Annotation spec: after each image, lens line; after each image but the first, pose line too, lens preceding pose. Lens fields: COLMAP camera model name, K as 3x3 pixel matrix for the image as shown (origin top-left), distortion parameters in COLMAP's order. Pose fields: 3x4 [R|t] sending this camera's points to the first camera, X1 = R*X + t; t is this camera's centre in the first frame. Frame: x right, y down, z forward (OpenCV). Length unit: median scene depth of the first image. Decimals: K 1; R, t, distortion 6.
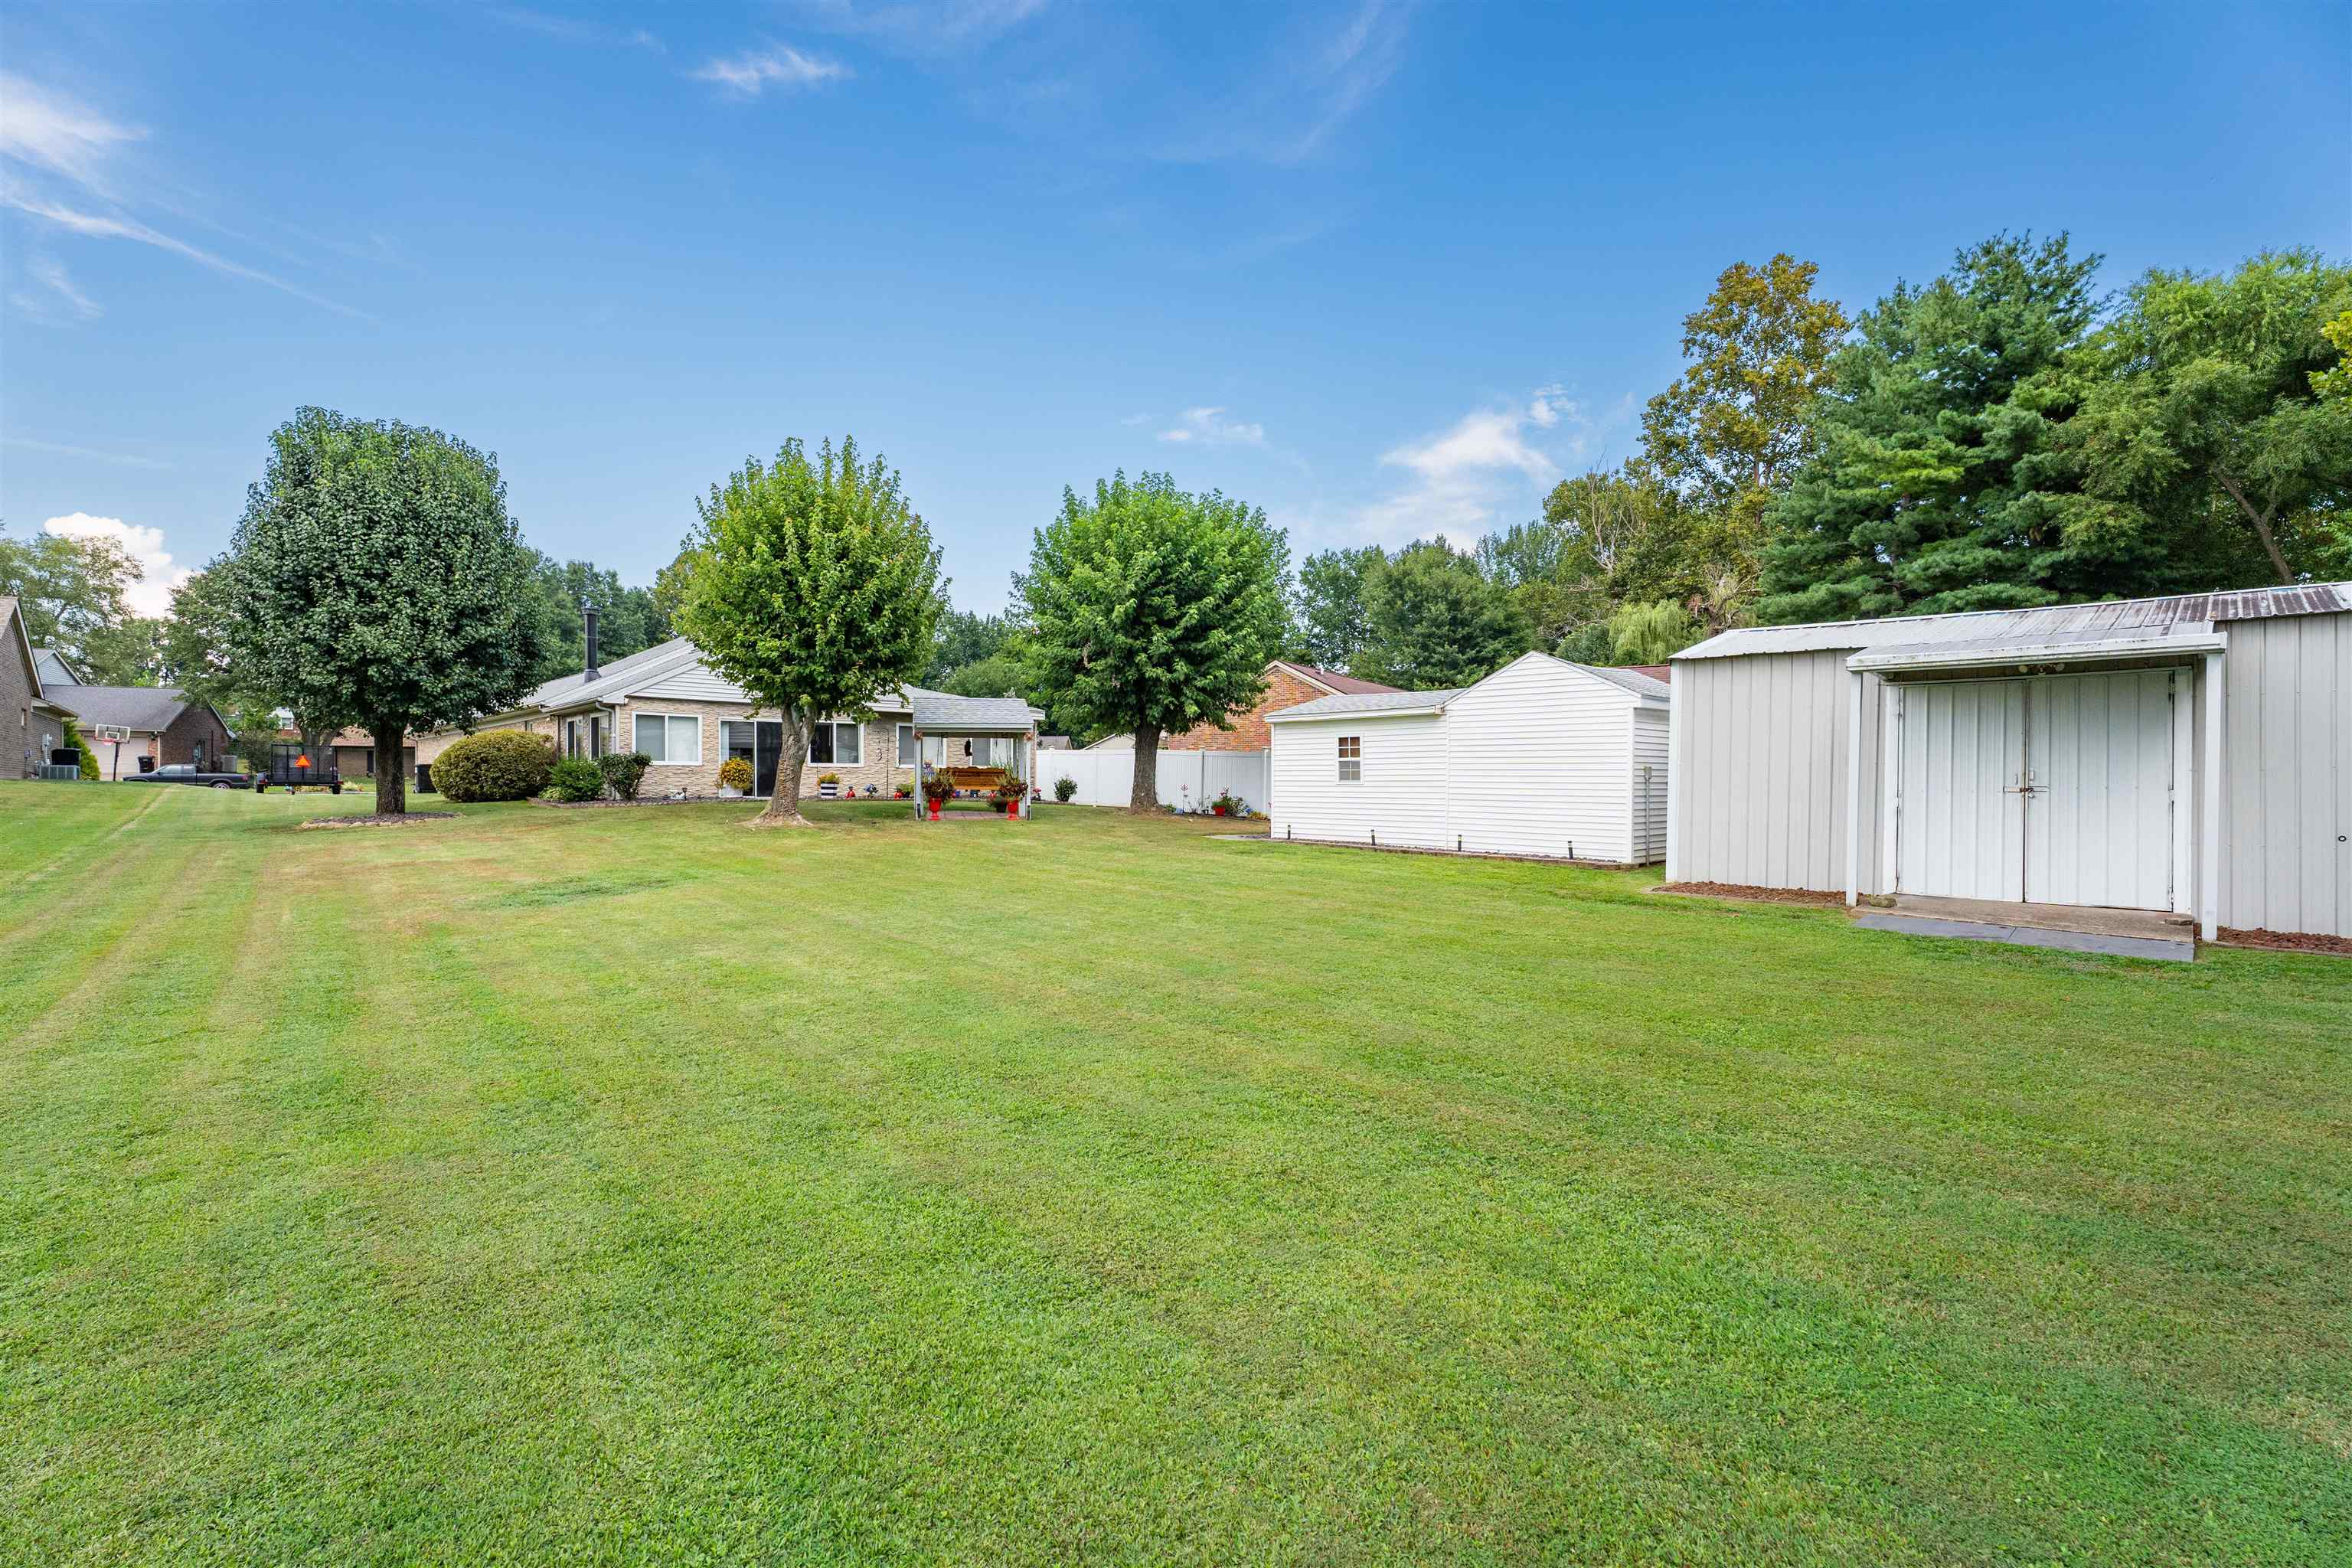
lens RADIAL K [[1033.0, 0, 1186.4], [0, 1033.0, 788.7], [0, 0, 1]] dist [-0.000672, 0.001682]
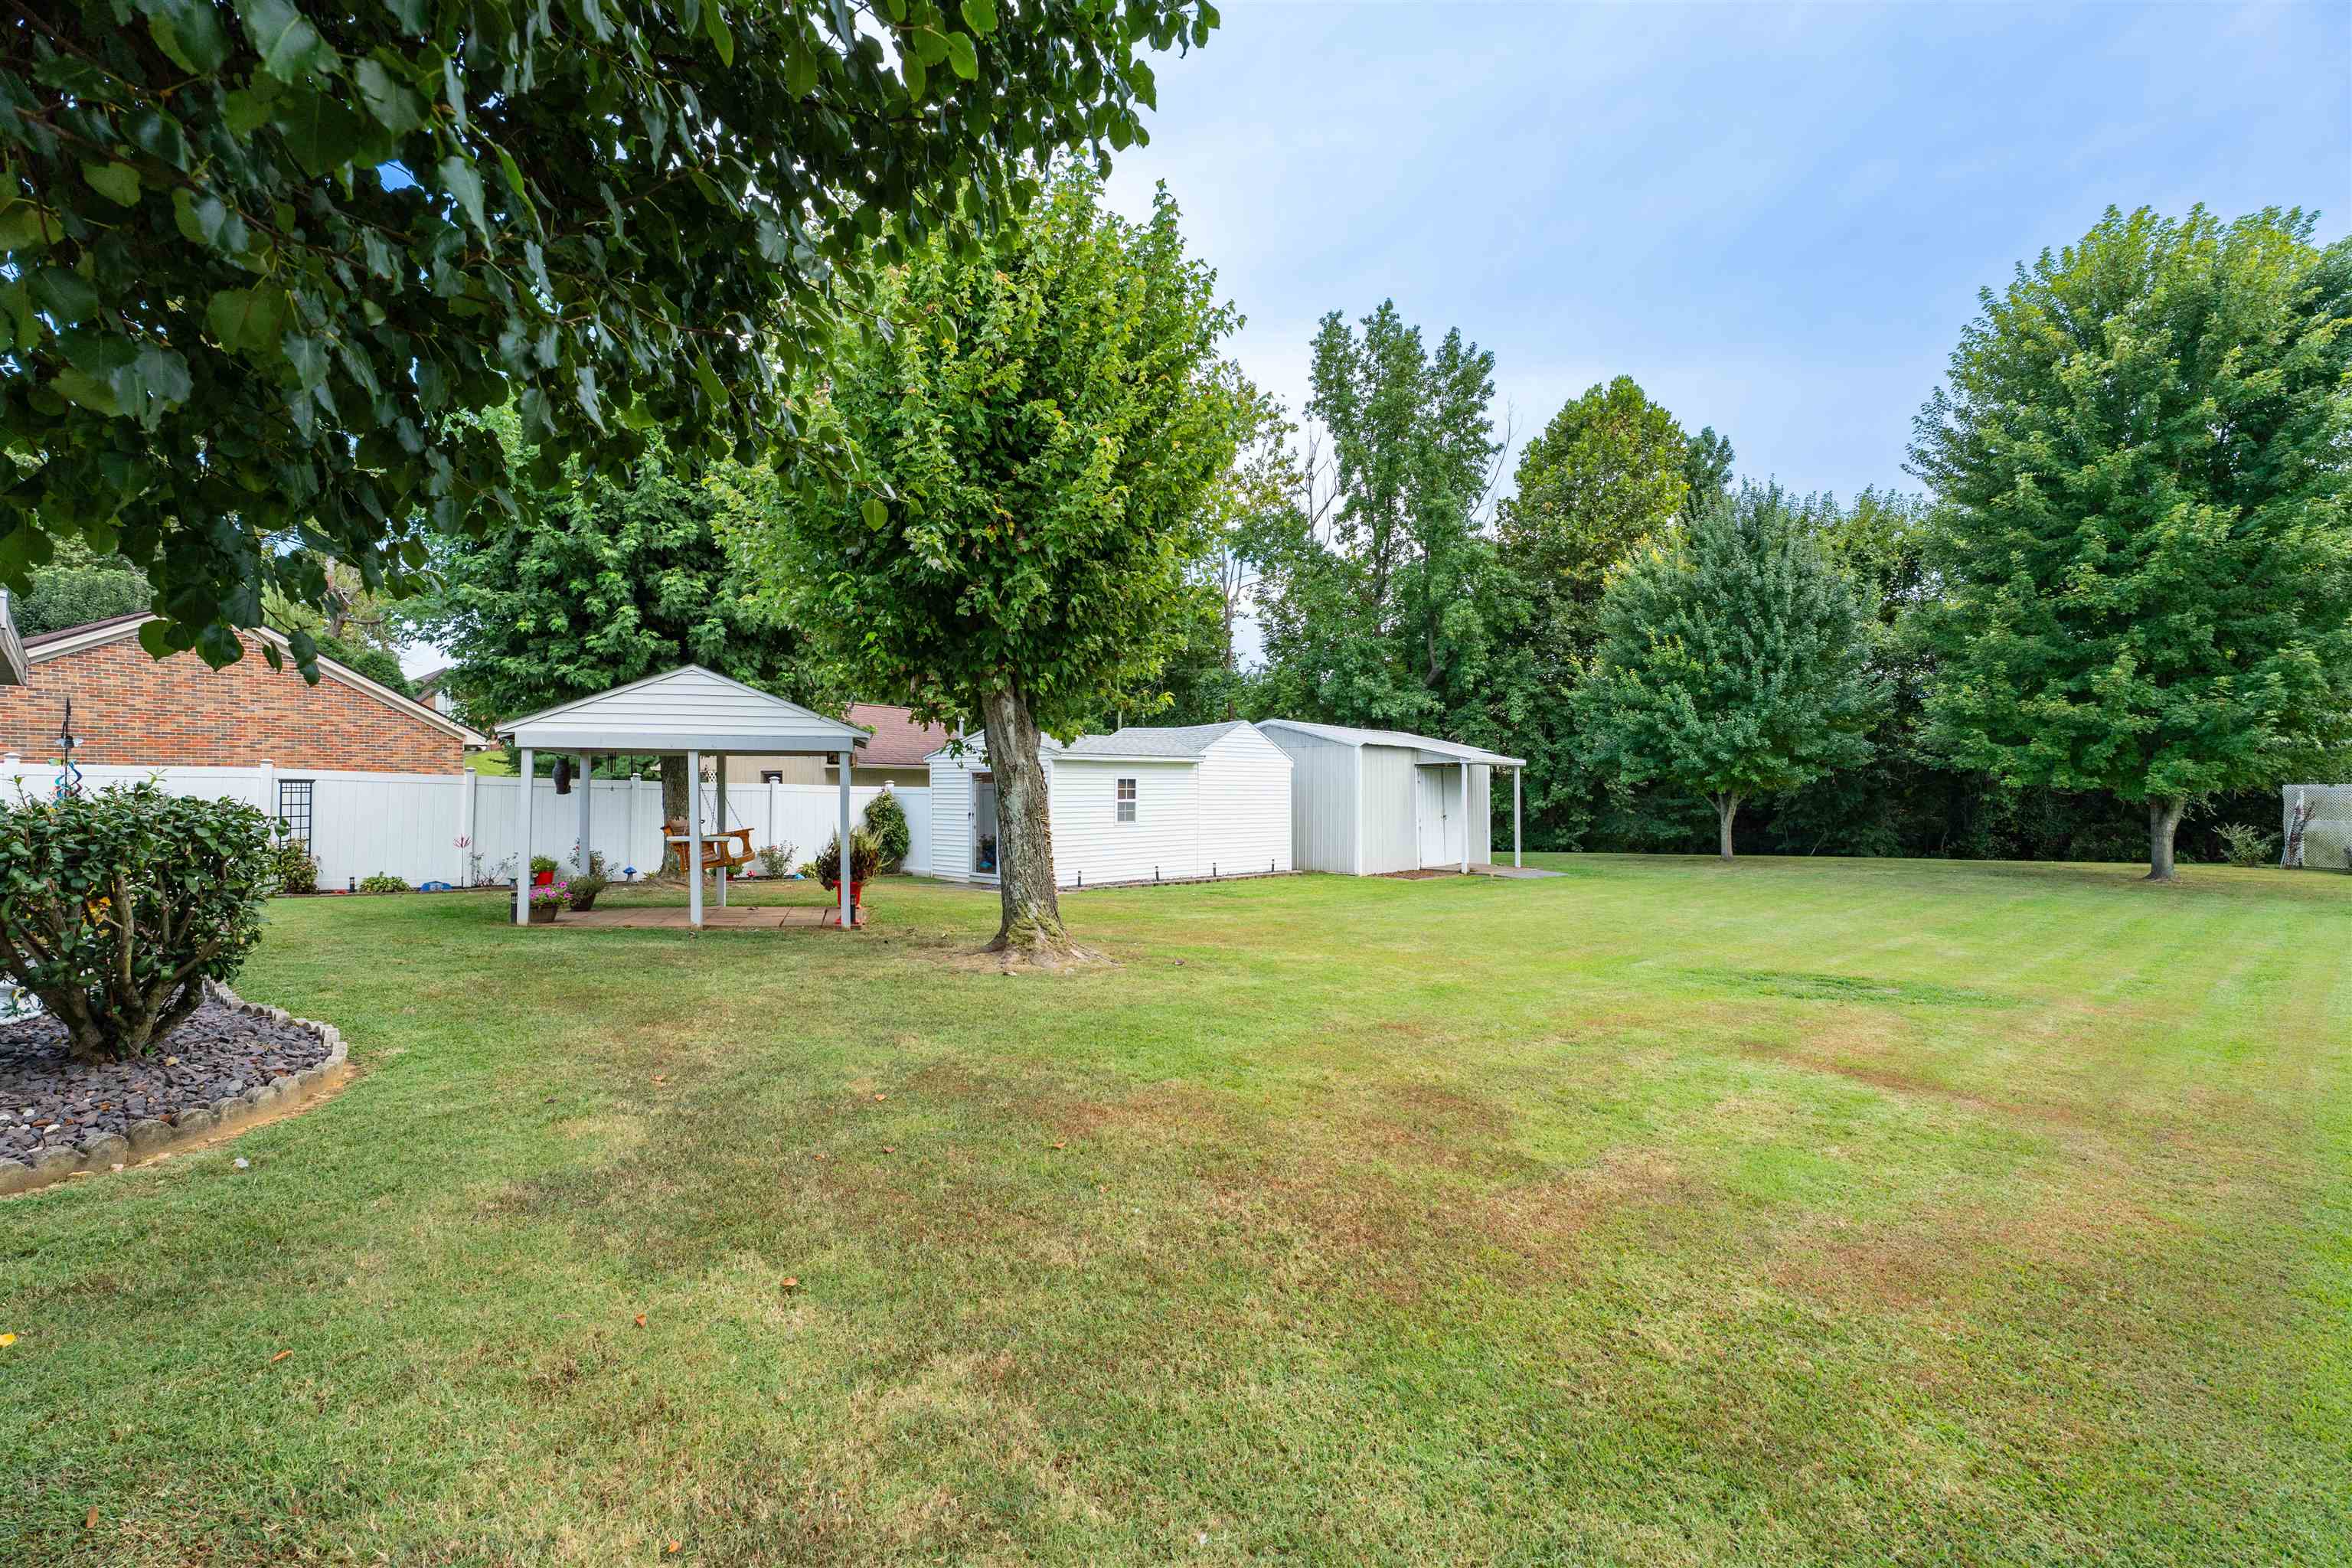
lens RADIAL K [[1033.0, 0, 1172.7], [0, 1033.0, 797.0], [0, 0, 1]] dist [-0.000672, 0.001682]
pose [[-0.032614, -0.007703, 0.999438, -0.728171], [0.009830, 0.999919, 0.008028, -0.033345], [-0.999420, 0.010086, -0.032535, 0.834129]]
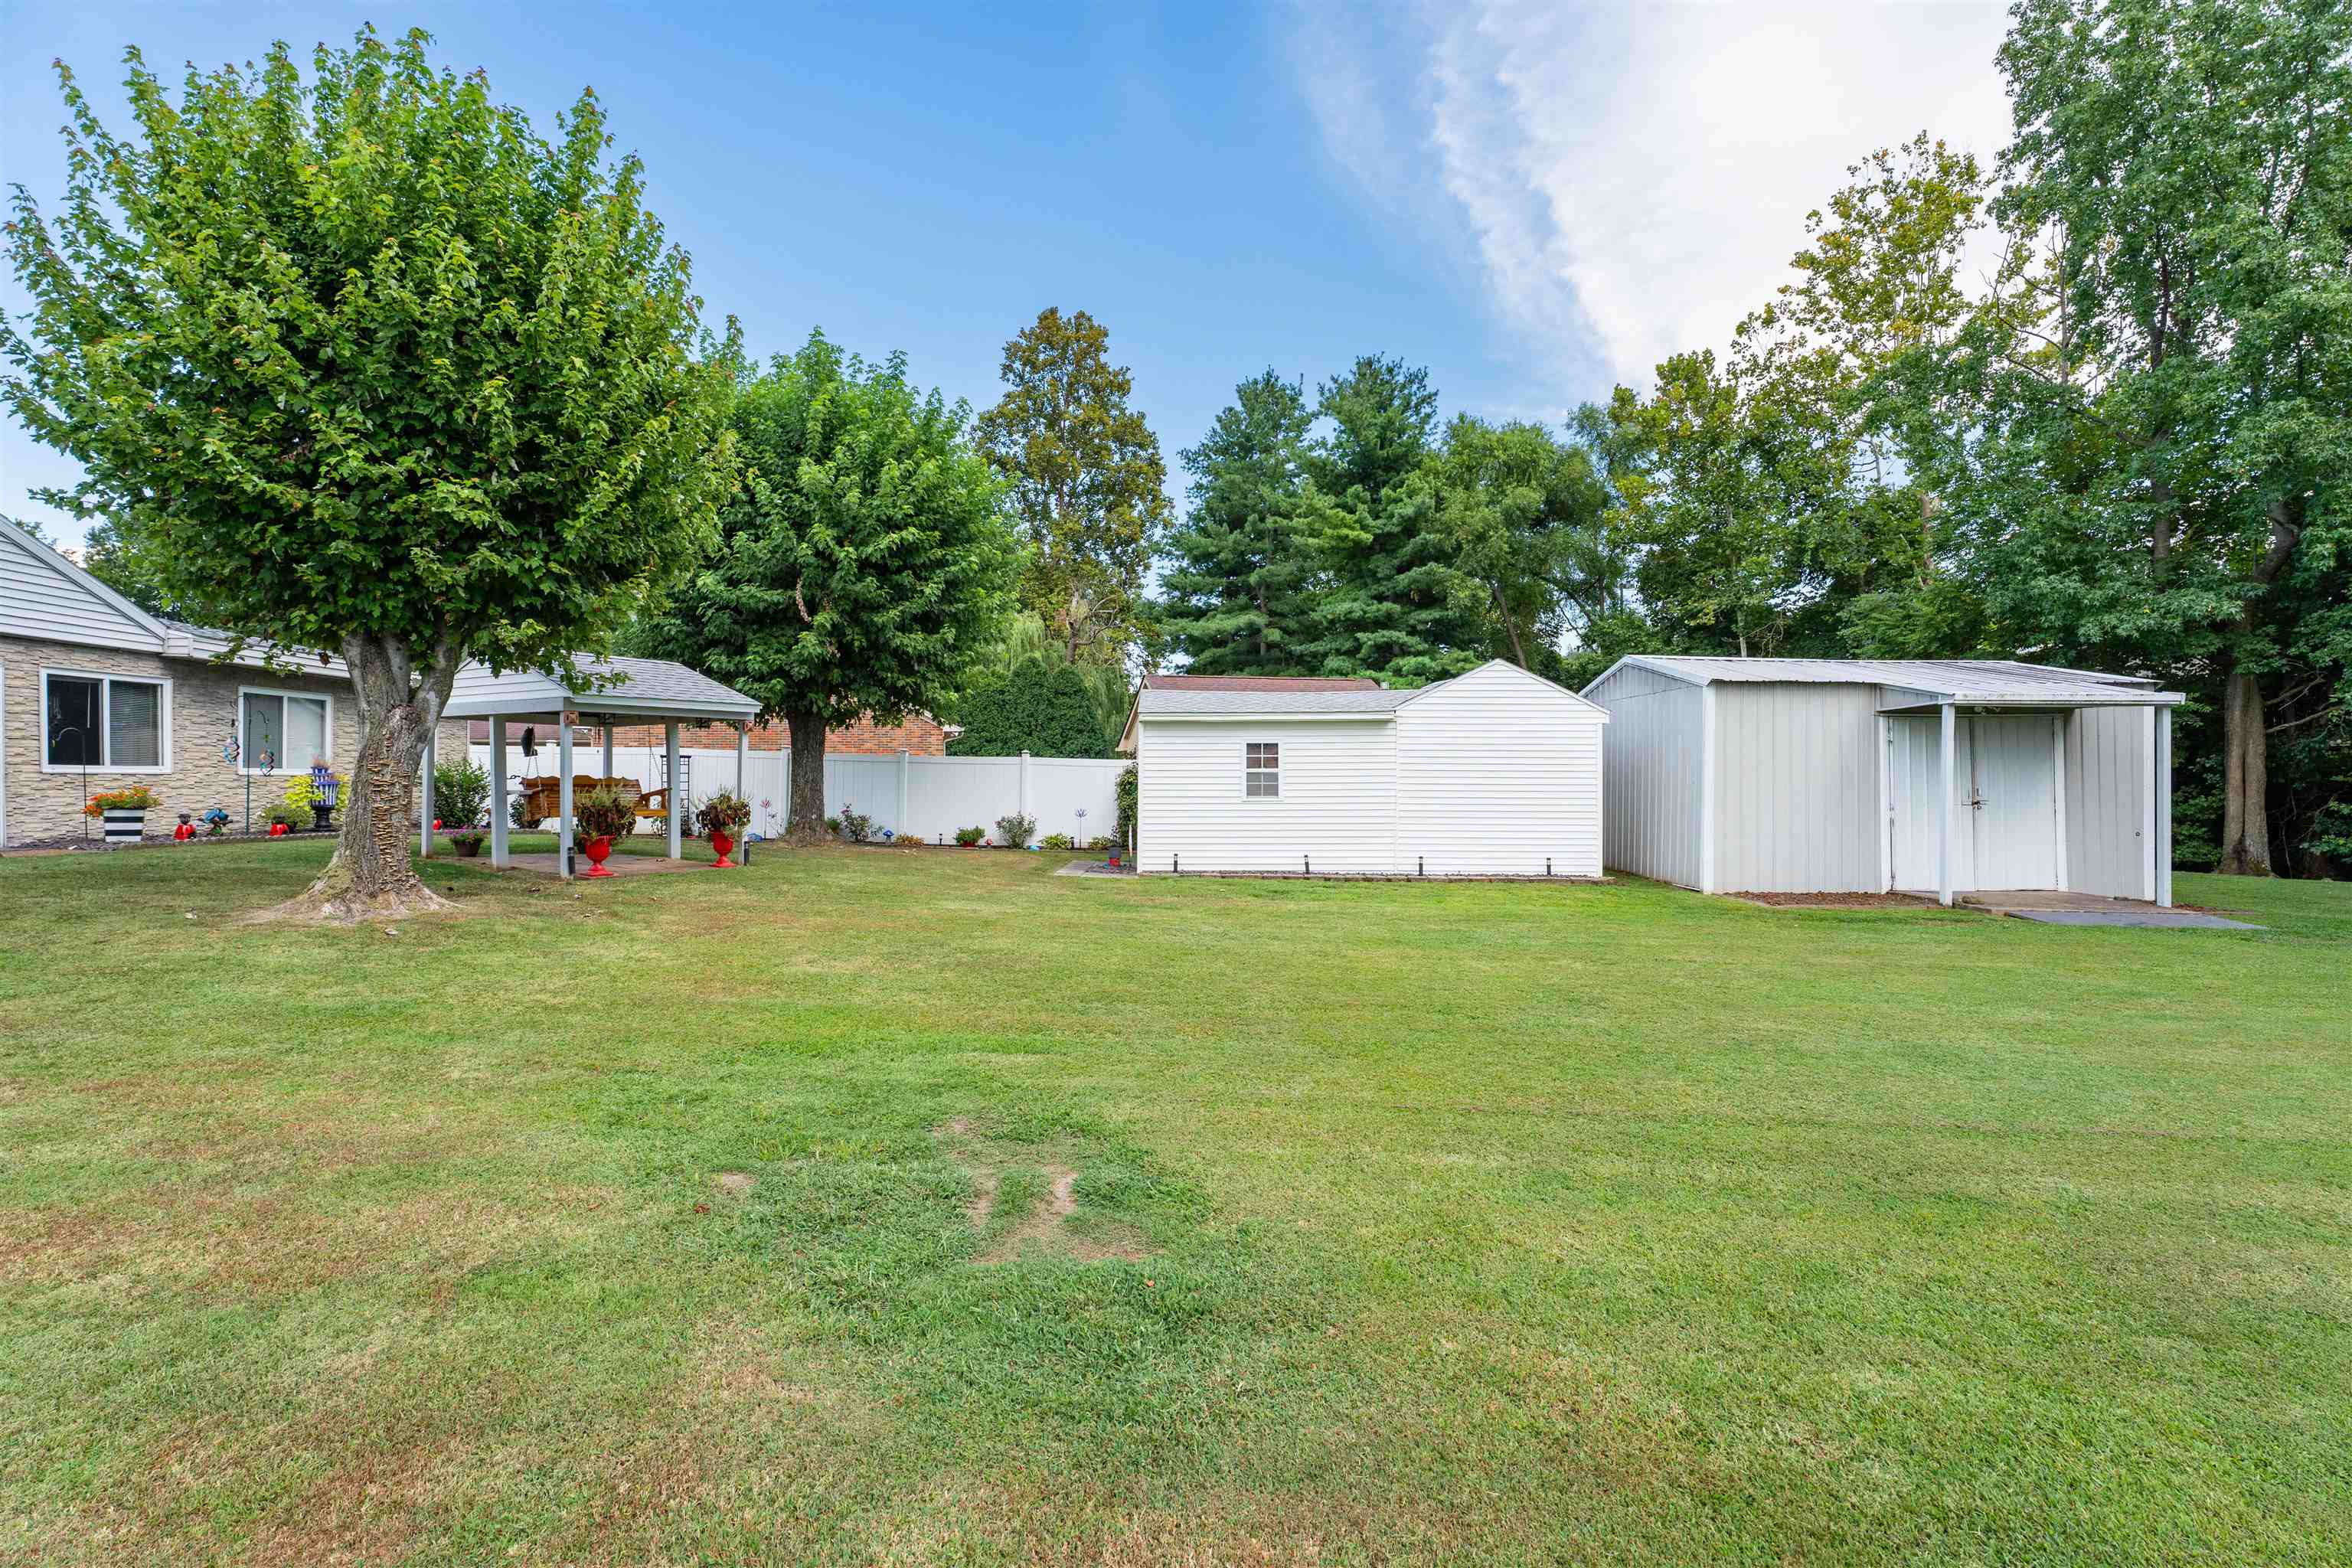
lens RADIAL K [[1033.0, 0, 1156.7], [0, 1033.0, 787.1], [0, 0, 1]] dist [-0.000672, 0.001682]
pose [[0.706987, -0.006052, 0.707200, -0.406799], [0.007548, 0.999971, 0.001011, -0.014083], [-0.707186, 0.004623, 0.707013, 0.404801]]
